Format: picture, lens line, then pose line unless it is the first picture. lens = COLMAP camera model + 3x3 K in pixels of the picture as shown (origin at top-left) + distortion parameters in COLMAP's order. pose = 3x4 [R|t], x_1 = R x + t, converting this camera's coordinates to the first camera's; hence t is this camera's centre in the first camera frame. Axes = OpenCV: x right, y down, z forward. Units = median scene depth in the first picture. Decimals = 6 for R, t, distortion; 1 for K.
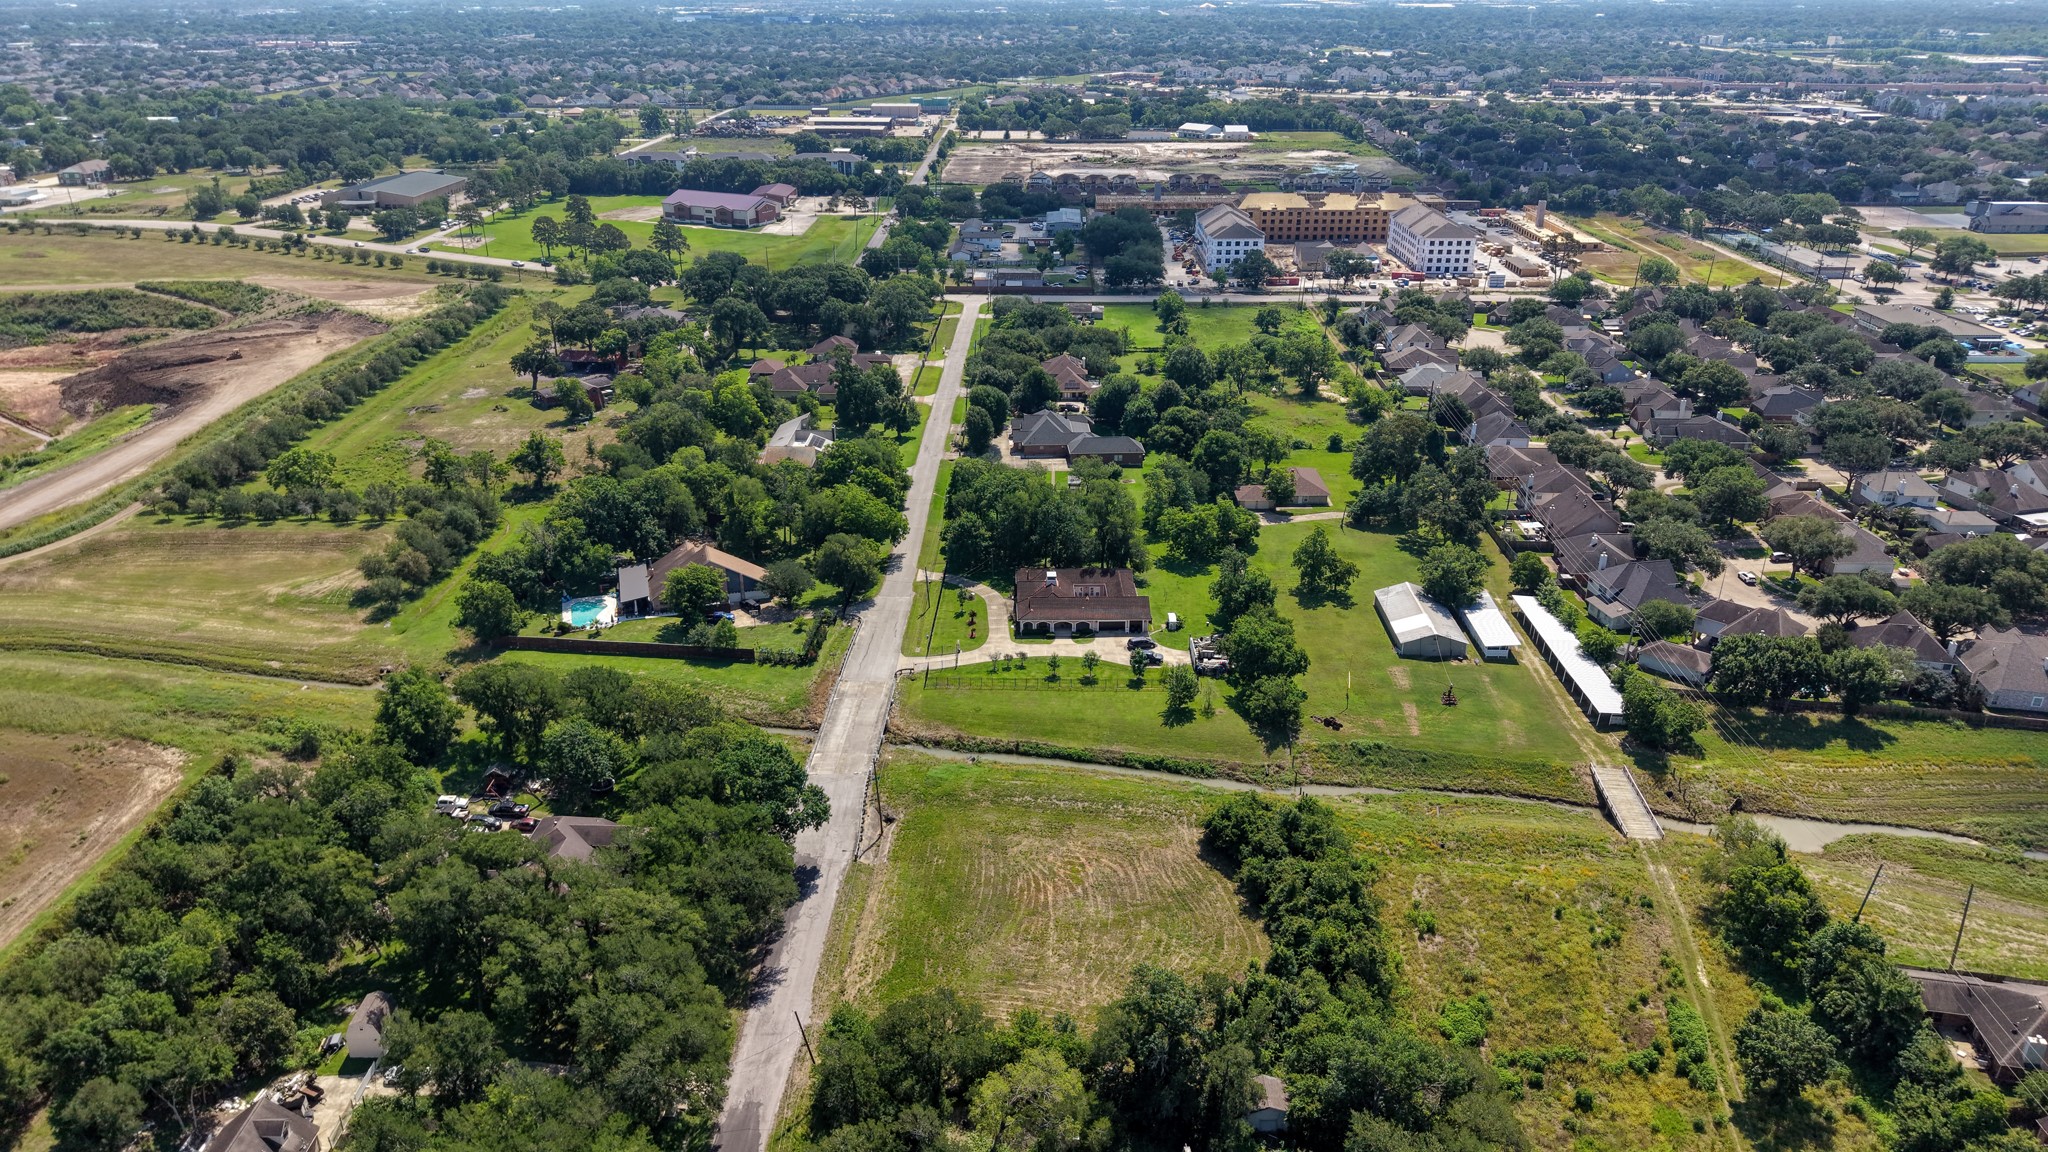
lens RADIAL K [[1366.5, 0, 1024.7], [0, 1366.5, 539.7], [0, 0, 1]] dist [0.108394, -0.189112]
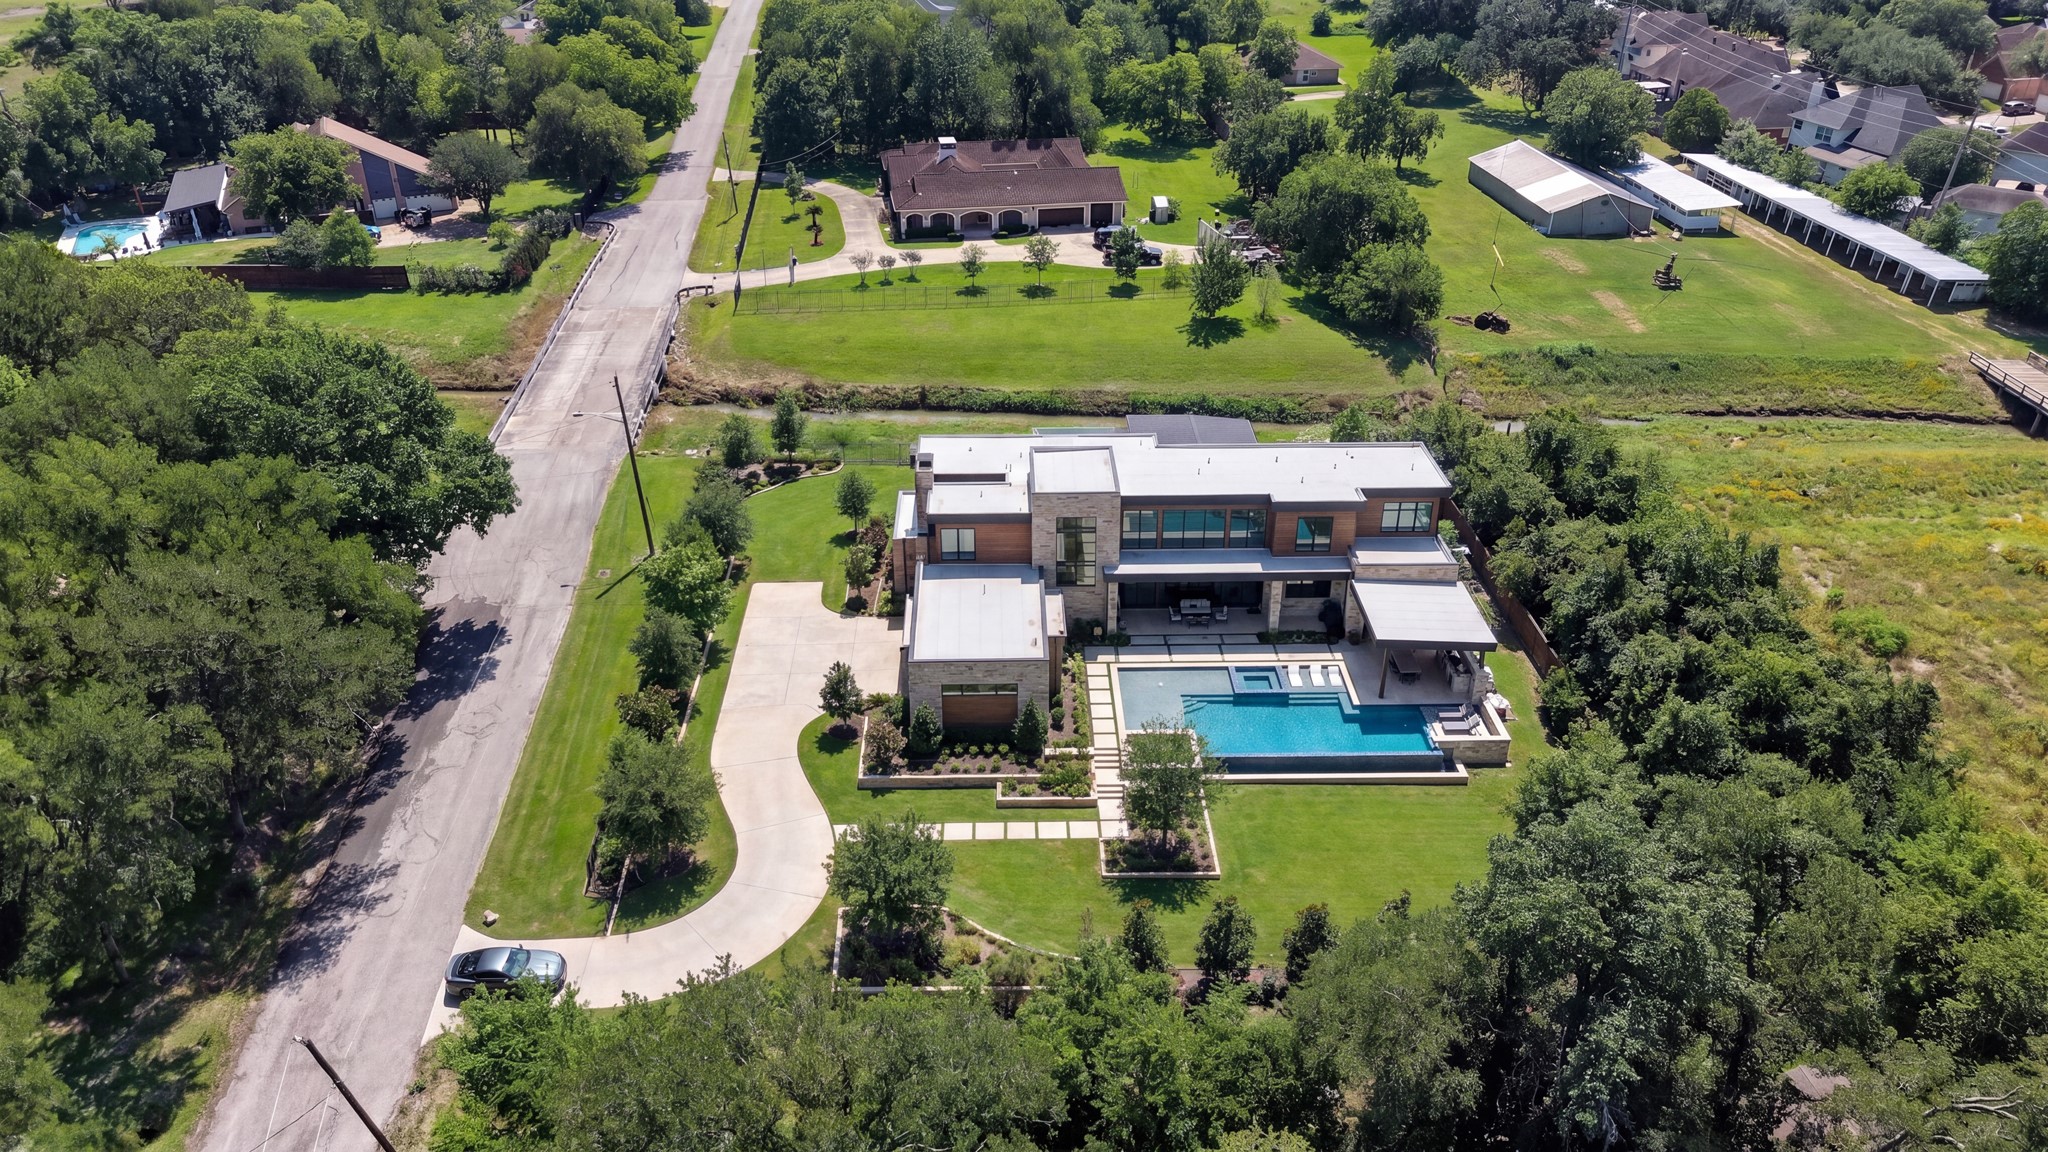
lens RADIAL K [[1371.0, 0, 1016.9], [0, 1371.0, 572.2], [0, 0, 1]] dist [0.012781, -0.004709]
pose [[0.992110, -0.067764, 0.105482, -0.025625], [0.050924, 0.986623, 0.154864, 0.121892], [-0.114565, -0.148270, 0.982289, 0.417670]]
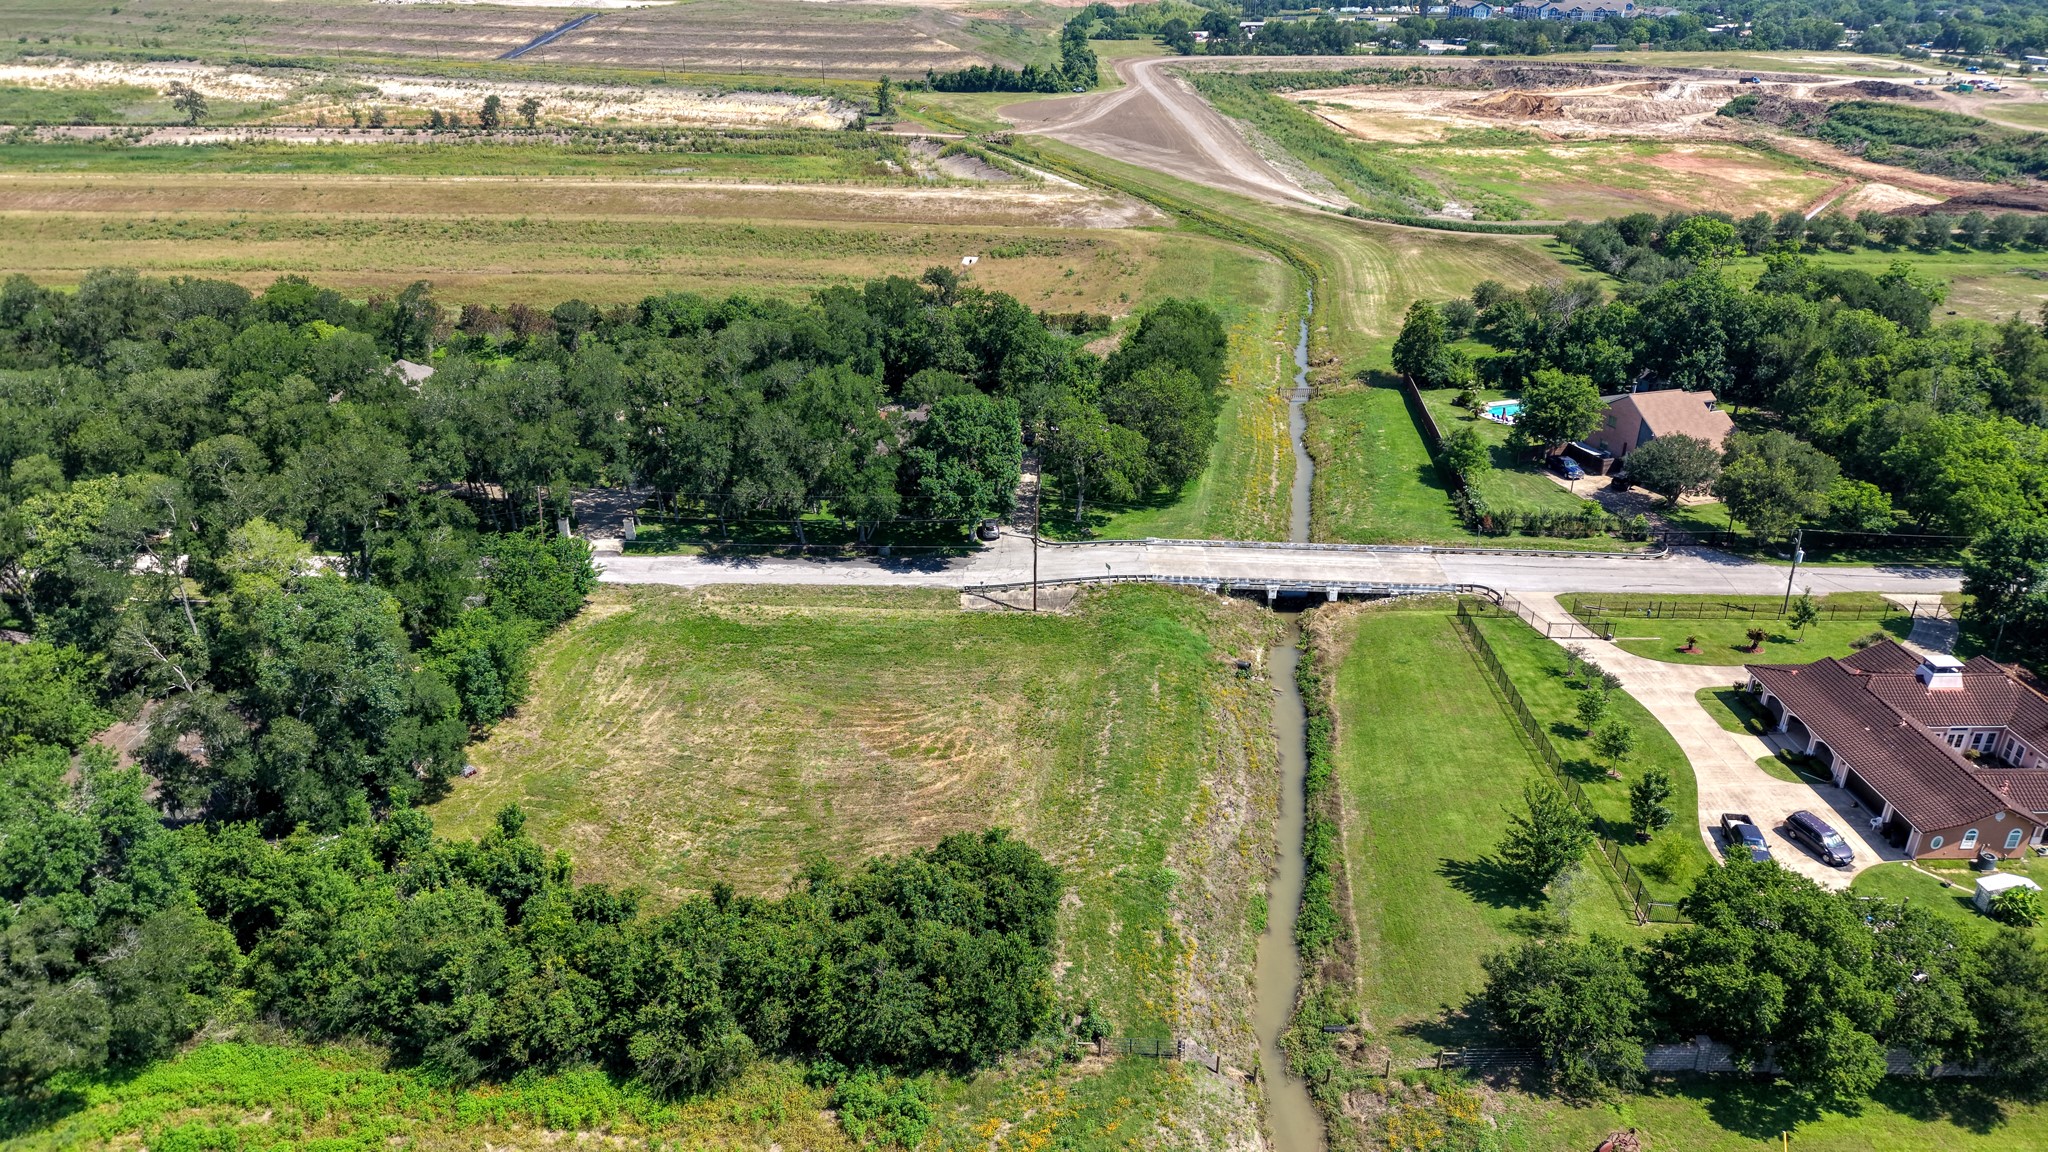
lens RADIAL K [[1371.0, 0, 1016.9], [0, 1371.0, 572.2], [0, 0, 1]] dist [0.012781, -0.004709]
pose [[0.009537, 0.416798, -0.908949, 0.416069], [-0.381373, 0.841800, 0.382005, -0.055049], [0.924372, 0.343006, 0.166983, 0.678936]]
